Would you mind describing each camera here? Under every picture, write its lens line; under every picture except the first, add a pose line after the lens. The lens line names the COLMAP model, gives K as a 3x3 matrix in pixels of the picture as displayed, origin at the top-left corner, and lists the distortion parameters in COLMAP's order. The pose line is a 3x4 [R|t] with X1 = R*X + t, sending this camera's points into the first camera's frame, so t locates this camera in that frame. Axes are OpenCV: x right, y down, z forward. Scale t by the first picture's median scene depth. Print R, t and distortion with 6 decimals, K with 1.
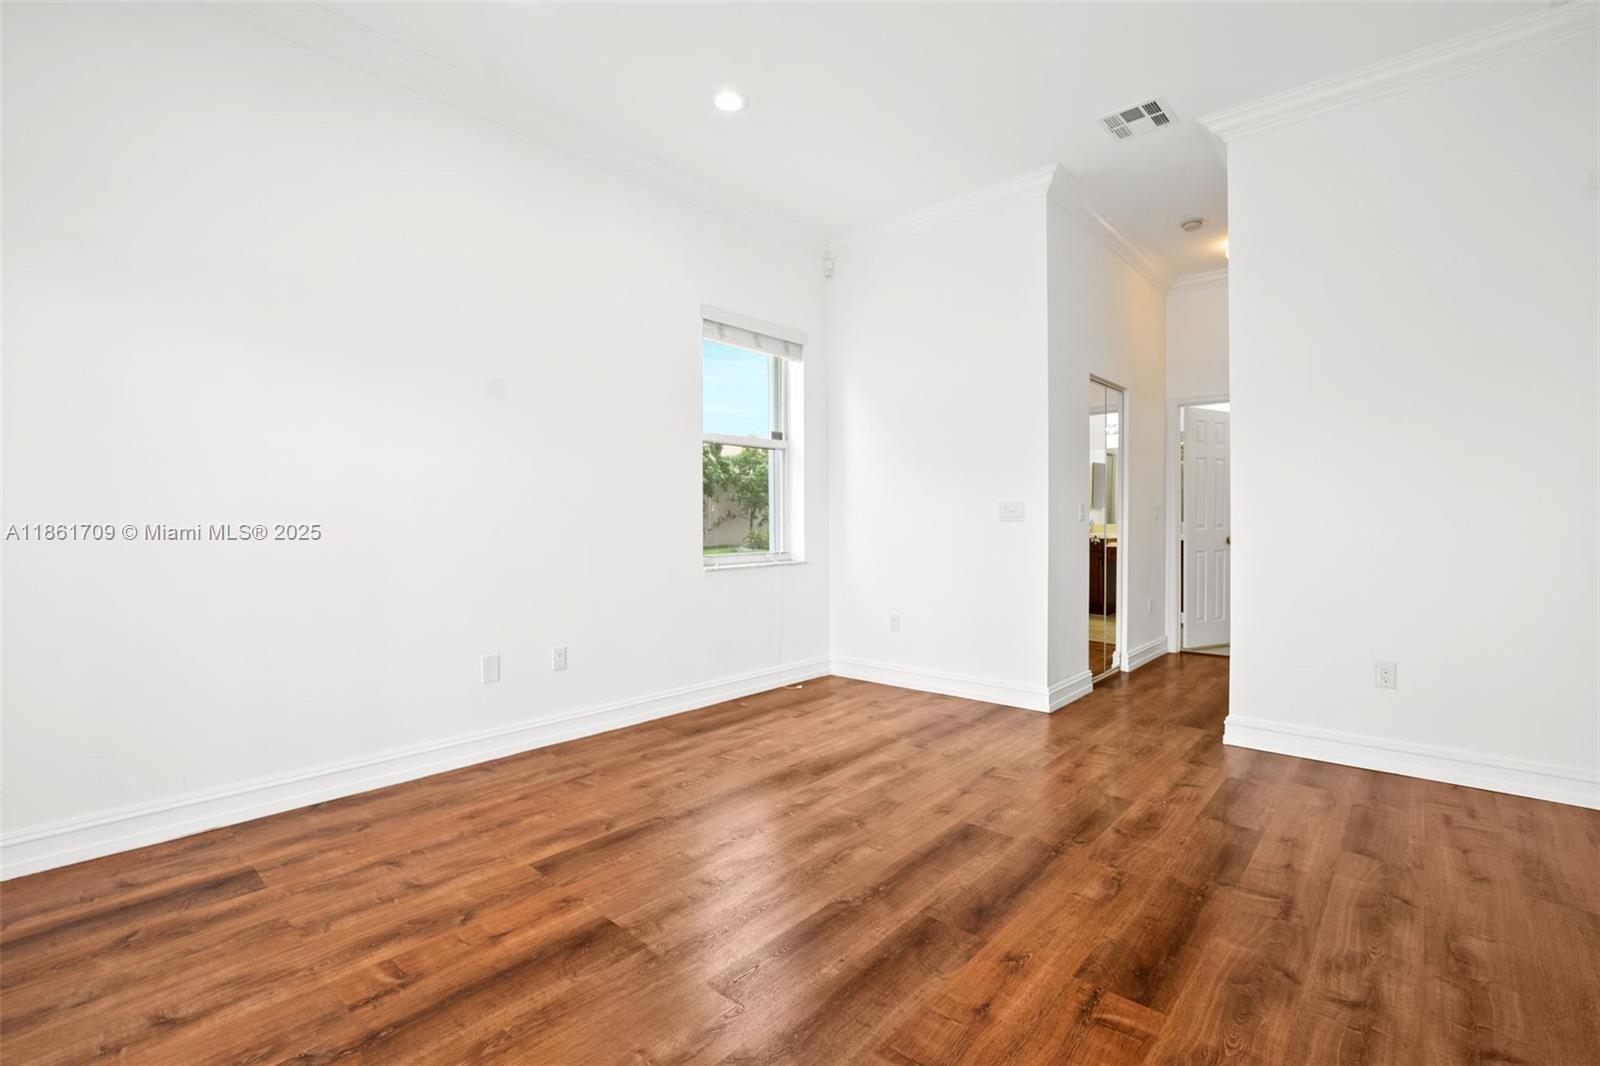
lens RADIAL K [[724.4, 0, 797.2], [0, 724.4, 521.5], [0, 0, 1]] dist [-0.023395, 0.000264]
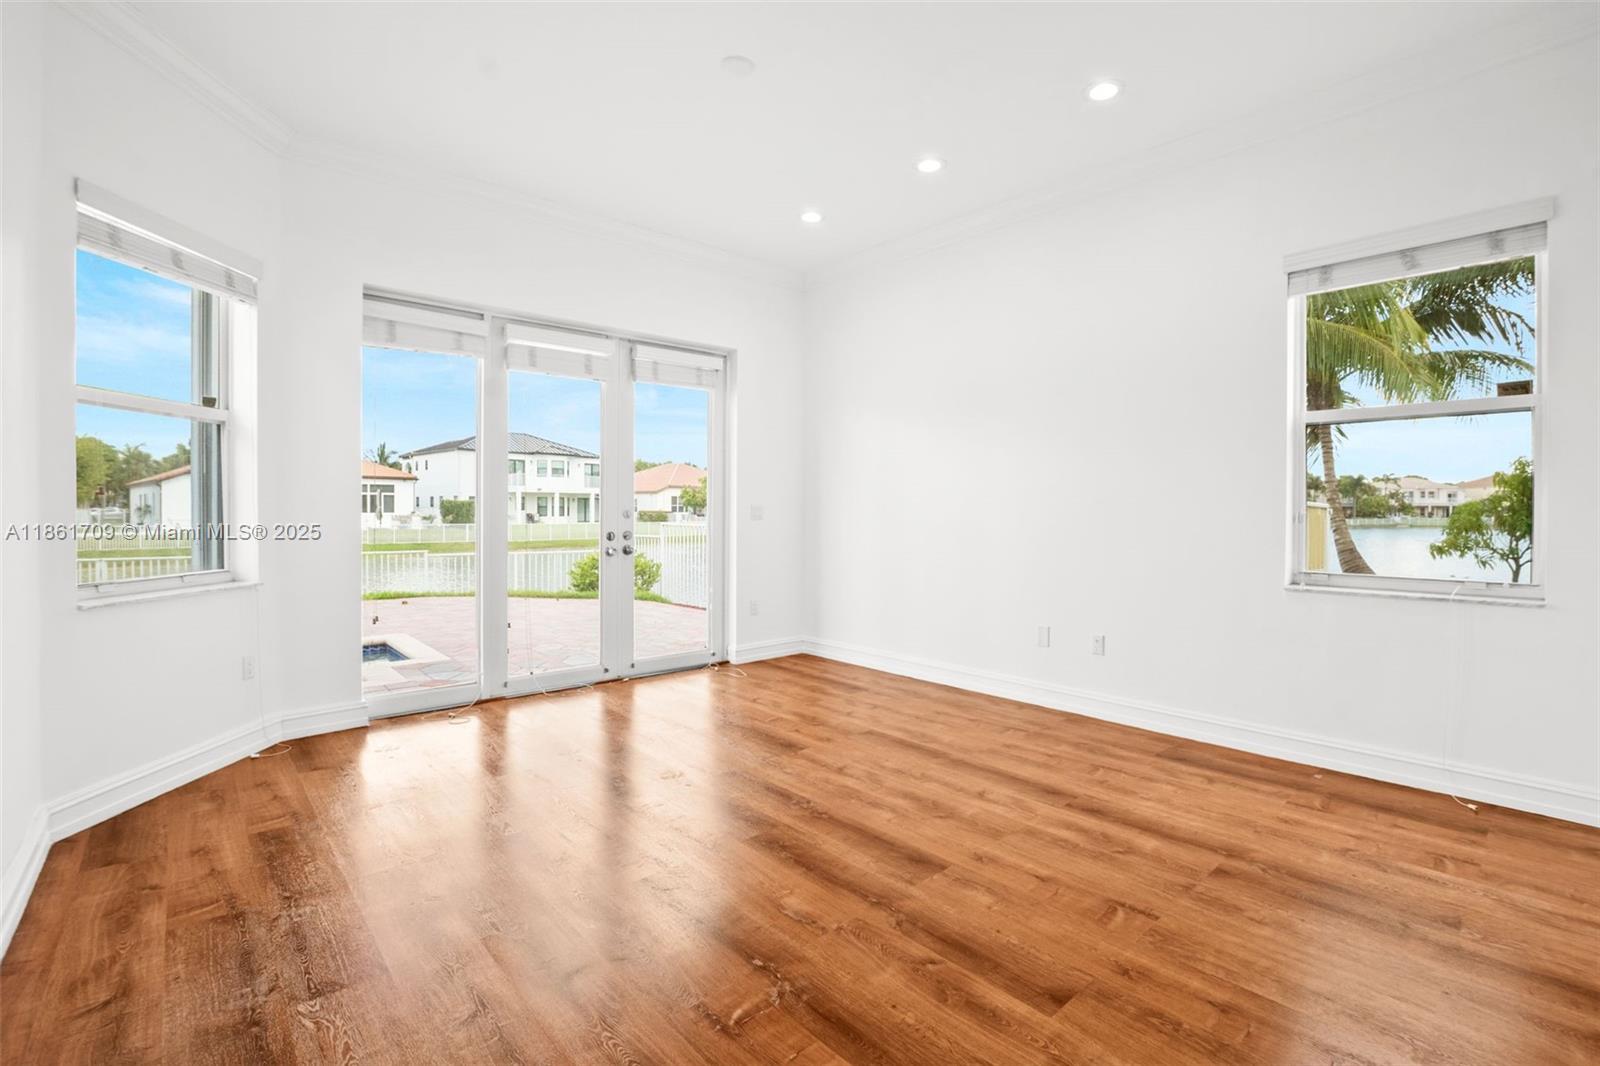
lens RADIAL K [[724.4, 0, 797.2], [0, 724.4, 521.5], [0, 0, 1]] dist [-0.023395, 0.000264]
pose [[-0.140303, 0.014703, -0.989999, 0.949574], [-0.000028, 0.999890, 0.014853, -0.019341], [0.990109, 0.002112, -0.140287, 0.779924]]
